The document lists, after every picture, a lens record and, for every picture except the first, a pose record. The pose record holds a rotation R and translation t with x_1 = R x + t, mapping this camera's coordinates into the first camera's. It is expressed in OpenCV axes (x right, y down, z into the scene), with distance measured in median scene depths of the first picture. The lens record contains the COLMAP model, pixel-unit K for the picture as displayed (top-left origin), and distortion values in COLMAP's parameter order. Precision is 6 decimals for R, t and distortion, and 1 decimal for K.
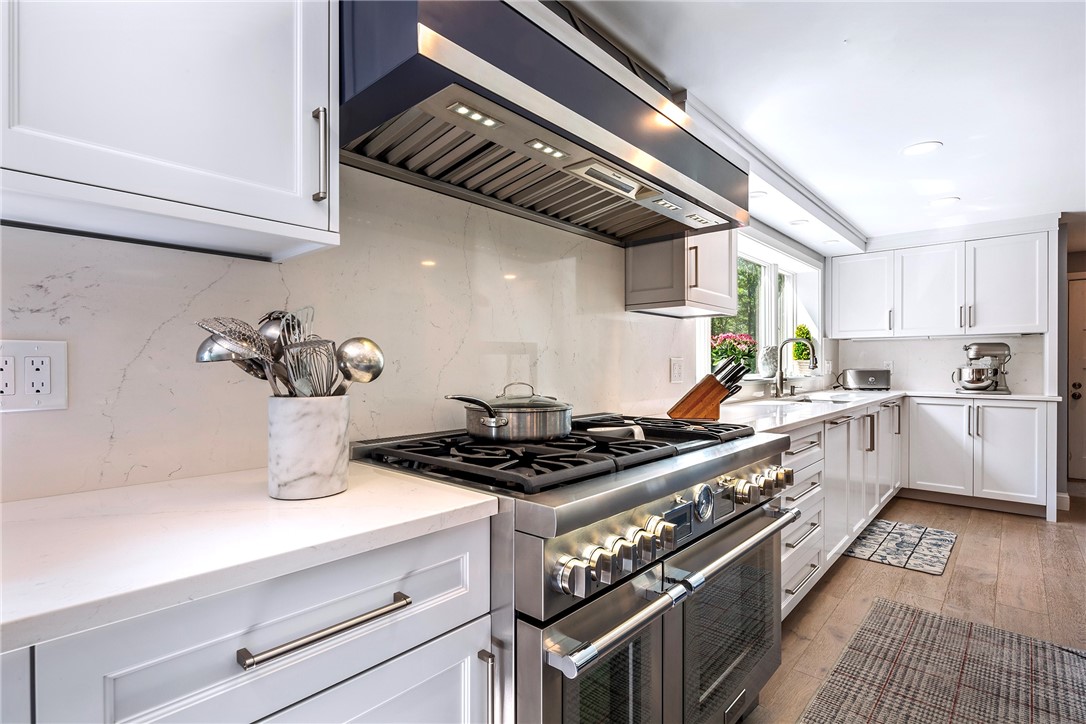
lens RADIAL K [[531.6, 0, 537.1], [0, 531.6, 369.1], [0, 0, 1]] dist [-0.001944, -0.001899]
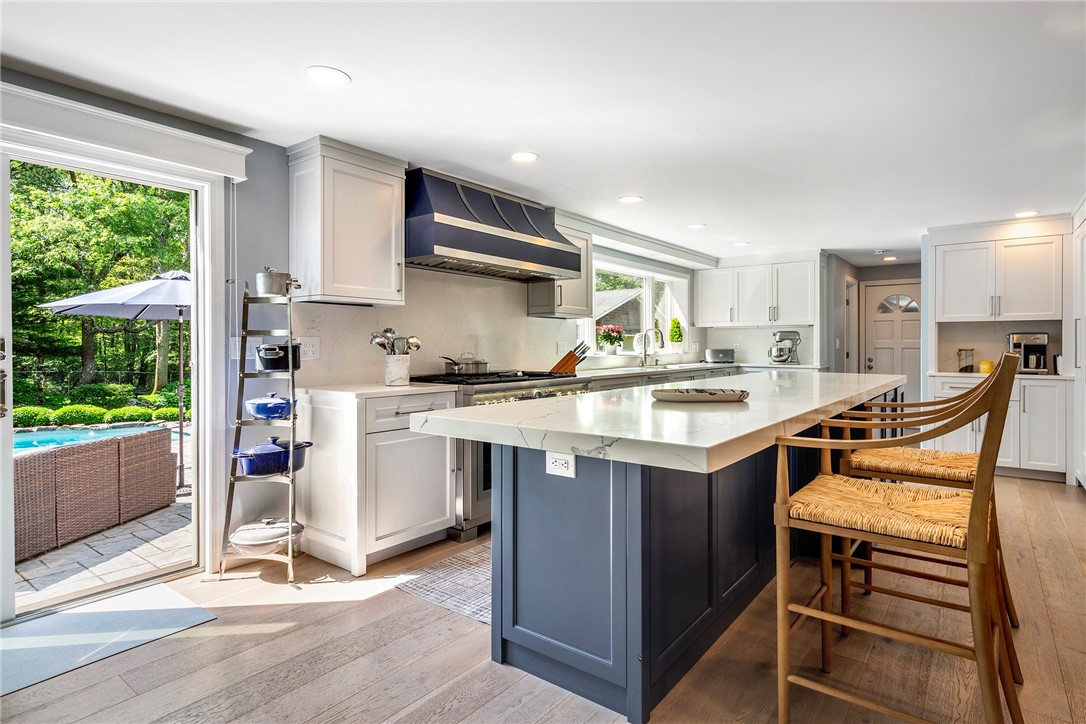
lens RADIAL K [[563.9, 0, 559.4], [0, 563.9, 342.4], [0, 0, 1]] dist [0.002790, 0.000369]
pose [[0.995527, 0.001033, 0.094474, 0.048252], [0.000267, 0.999906, -0.013740, 0.005272], [-0.094479, 0.013703, 0.995433, -0.550894]]
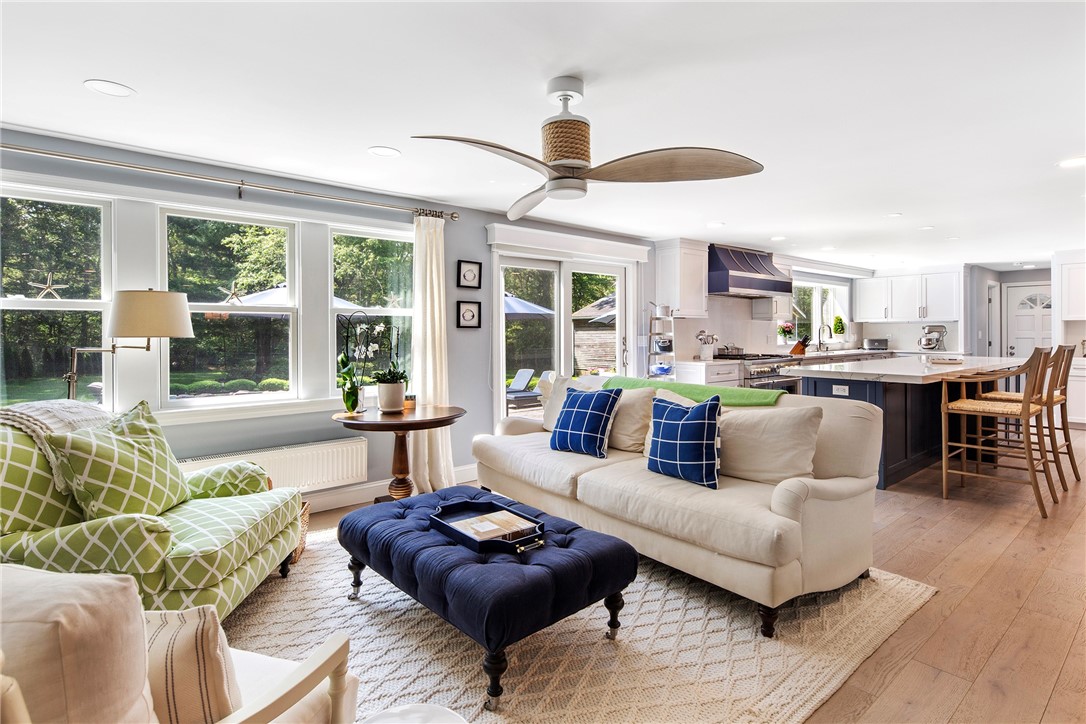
lens RADIAL K [[531.6, 0, 535.3], [0, 531.6, 335.0], [0, 0, 1]] dist [-0.001944, -0.001899]
pose [[0.988231, -0.001022, -0.152967, -0.325311], [0.000539, 0.999995, -0.003201, -0.008253], [0.152969, 0.003081, 0.988226, -1.199613]]
